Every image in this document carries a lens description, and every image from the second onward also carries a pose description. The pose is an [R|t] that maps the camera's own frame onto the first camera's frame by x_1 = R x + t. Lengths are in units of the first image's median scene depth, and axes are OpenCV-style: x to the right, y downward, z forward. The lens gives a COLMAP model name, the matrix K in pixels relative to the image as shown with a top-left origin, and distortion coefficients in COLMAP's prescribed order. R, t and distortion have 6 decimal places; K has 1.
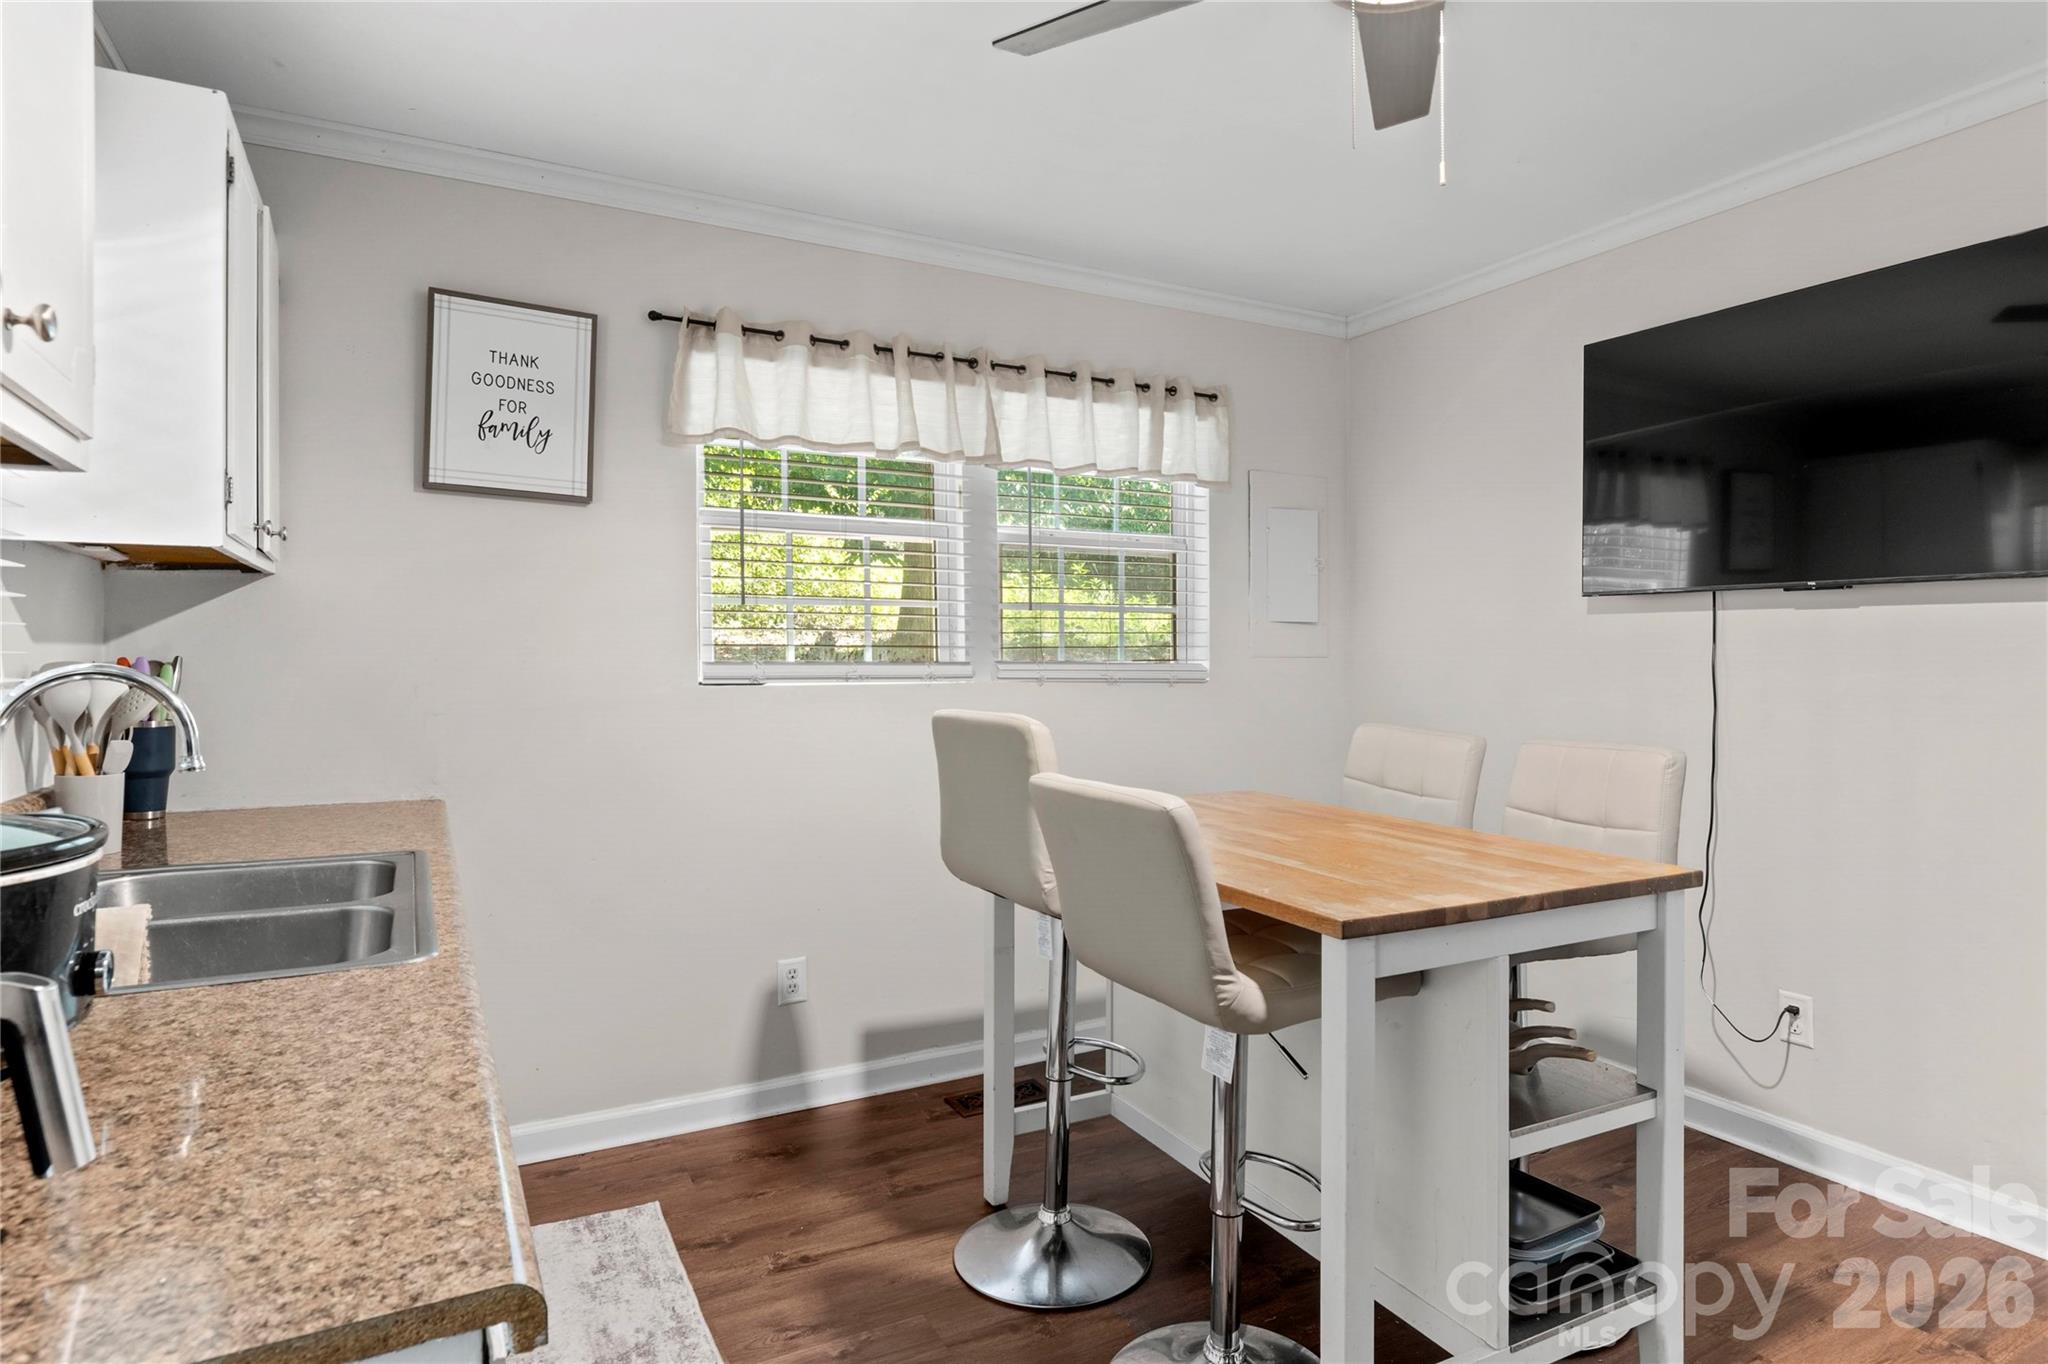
lens RADIAL K [[1135.5, 0, 1027.0], [0, 1135.5, 662.9], [0, 0, 1]] dist [-0.003048, -0.001742]
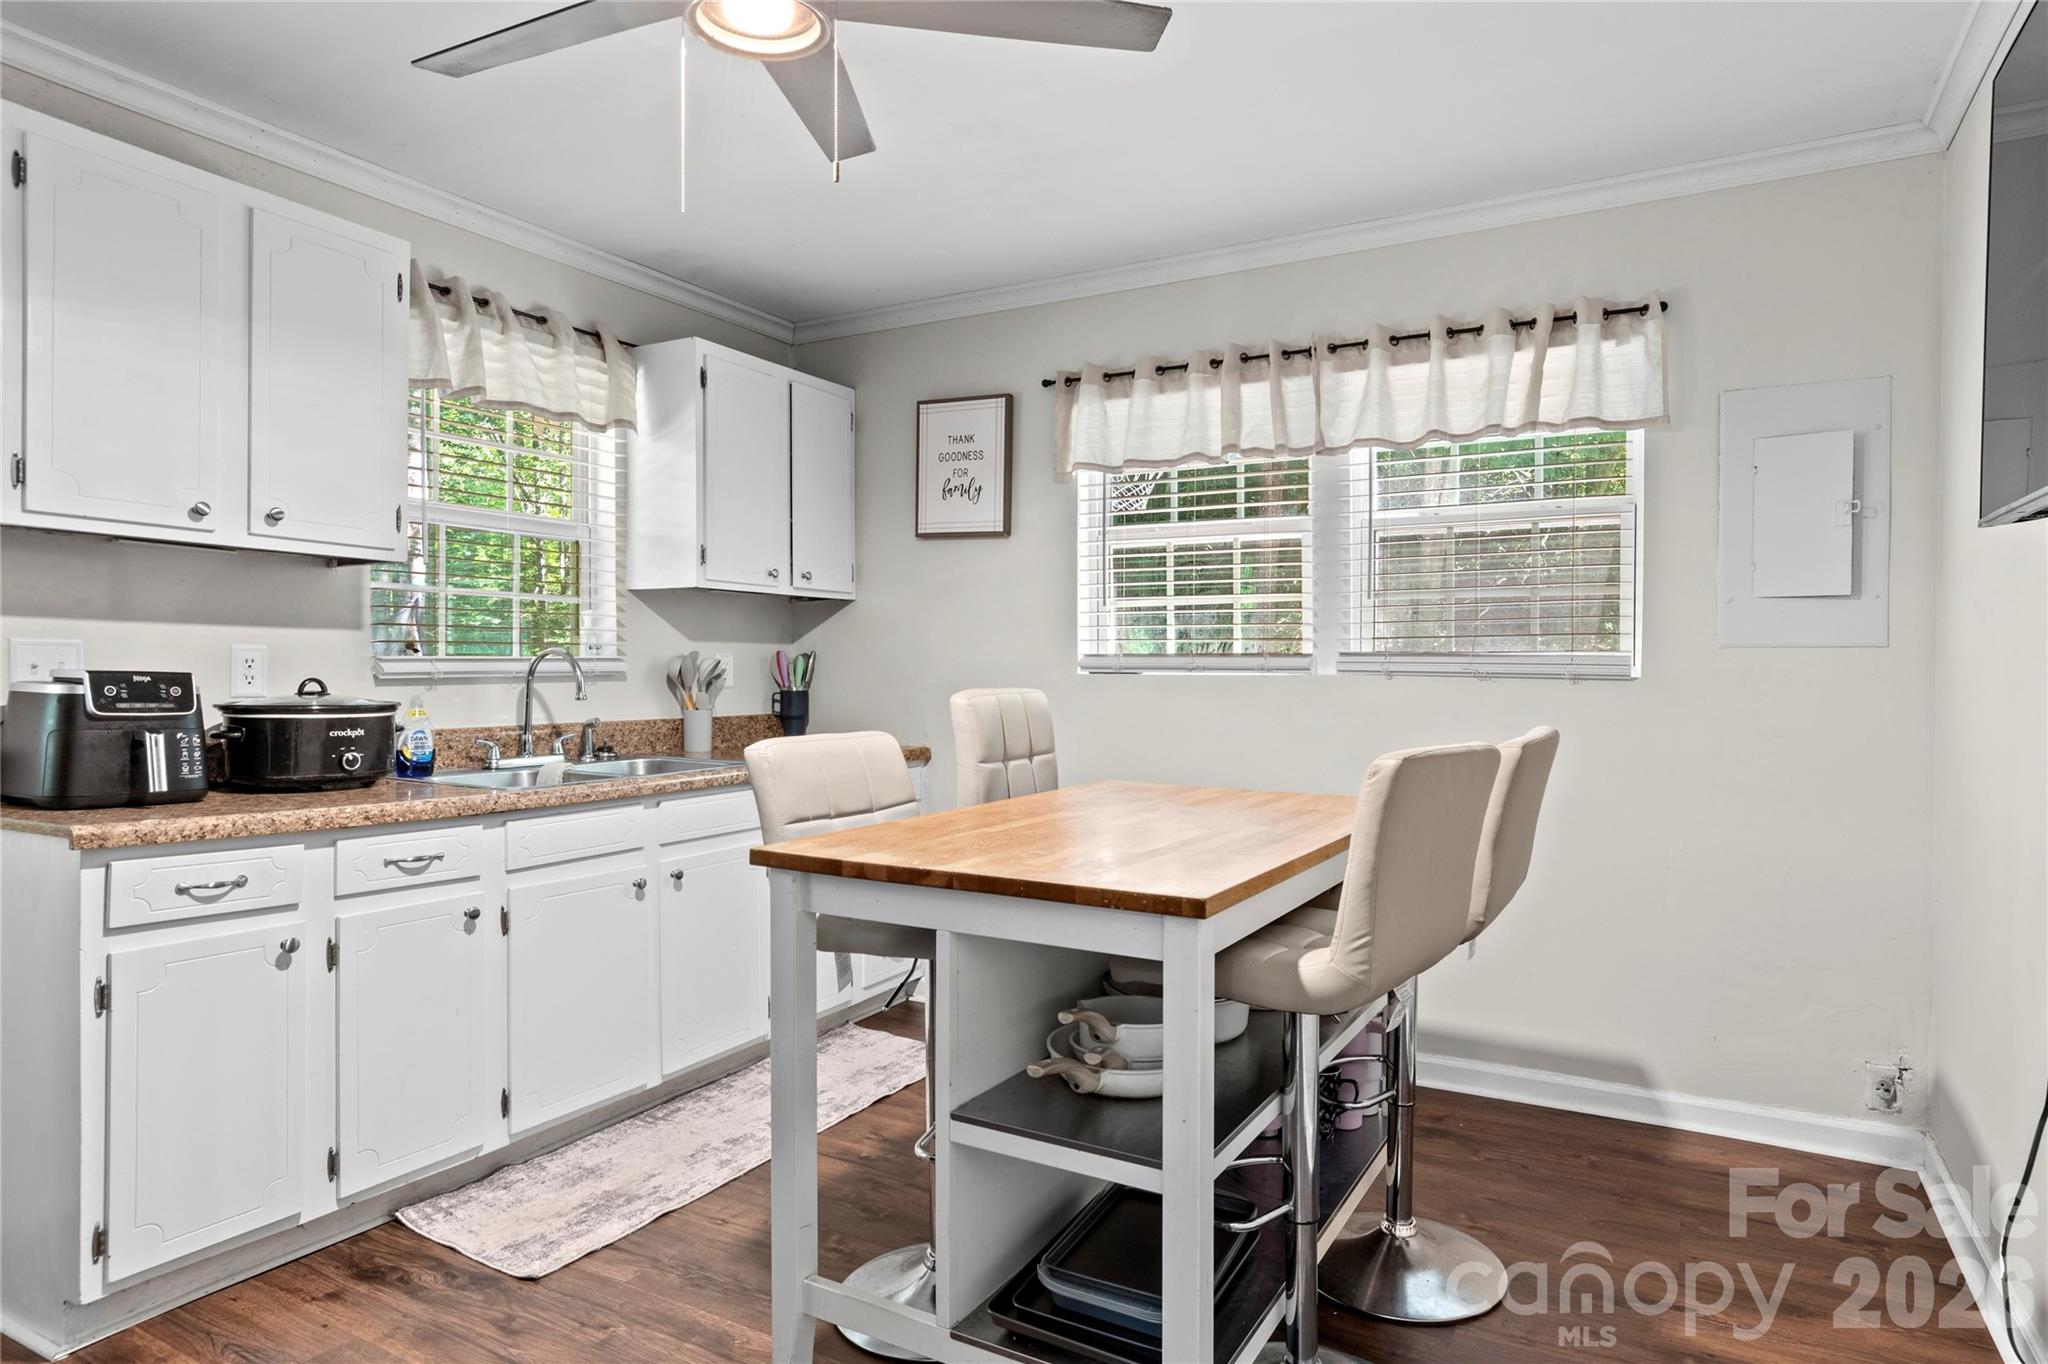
lens RADIAL K [[1135.5, 0, 1091.3], [0, 1135.5, 685.0], [0, 0, 1]] dist [-0.003048, -0.001742]
pose [[0.555548, 0.012009, -0.831398, 0.711231], [-0.009194, 0.999923, 0.008300, 0.020881], [0.831434, 0.003032, 0.555616, 0.309873]]
